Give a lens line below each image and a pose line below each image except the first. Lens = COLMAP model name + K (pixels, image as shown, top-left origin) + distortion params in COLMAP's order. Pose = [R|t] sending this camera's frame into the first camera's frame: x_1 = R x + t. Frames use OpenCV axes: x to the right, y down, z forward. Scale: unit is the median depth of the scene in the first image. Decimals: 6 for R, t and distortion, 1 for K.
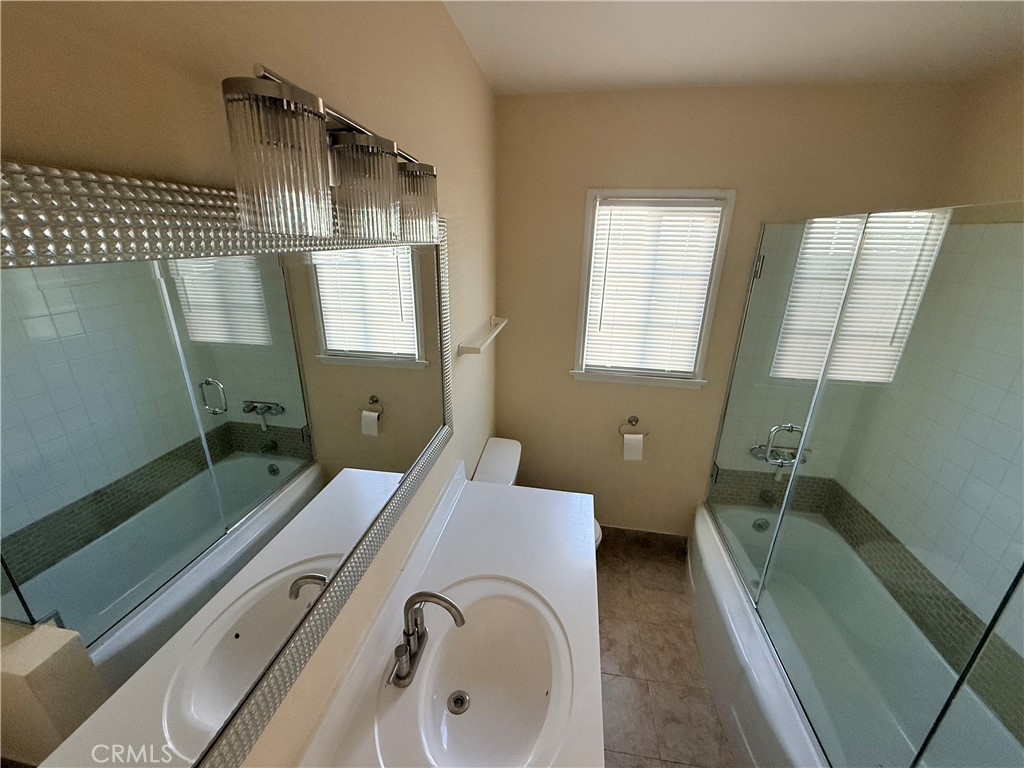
lens RADIAL K [[406.0, 0, 506.5], [0, 406.0, 384.3], [0, 0, 1]] dist [-0.002076, 0.000831]
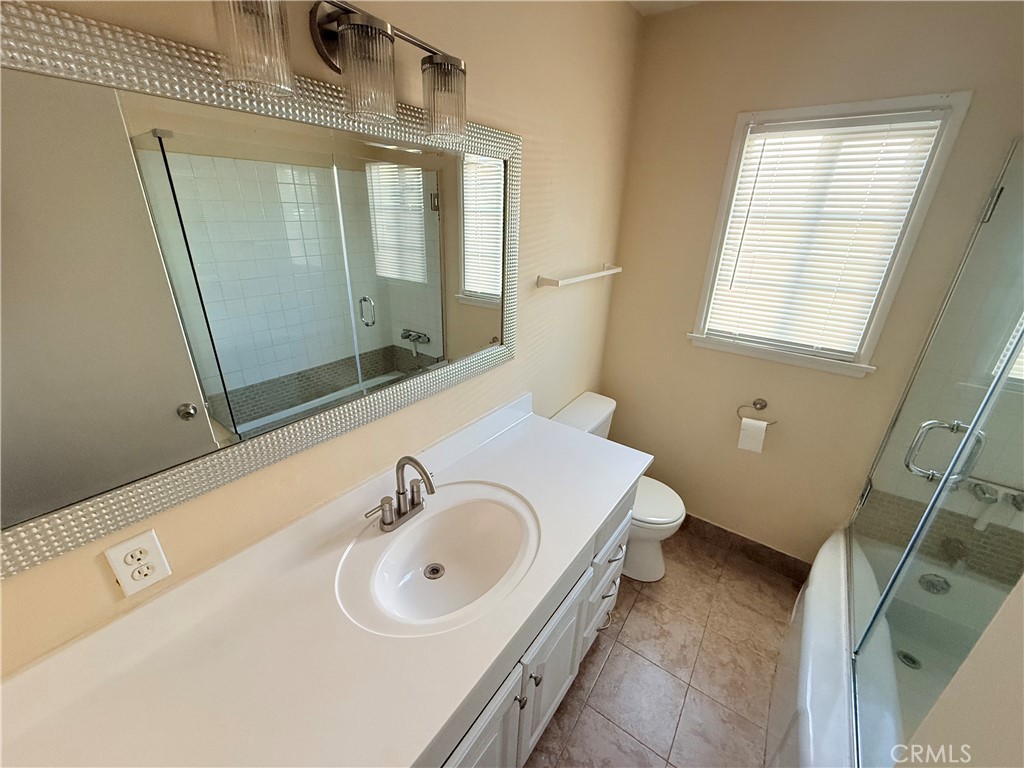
lens RADIAL K [[406.0, 0, 507.7], [0, 406.0, 383.0], [0, 0, 1]] dist [-0.002076, 0.000831]
pose [[0.891358, 0.179064, -0.416433, 0.196863], [-0.165280, 0.983812, 0.069260, 0.076784], [0.422094, 0.007092, 0.906524, 0.035110]]
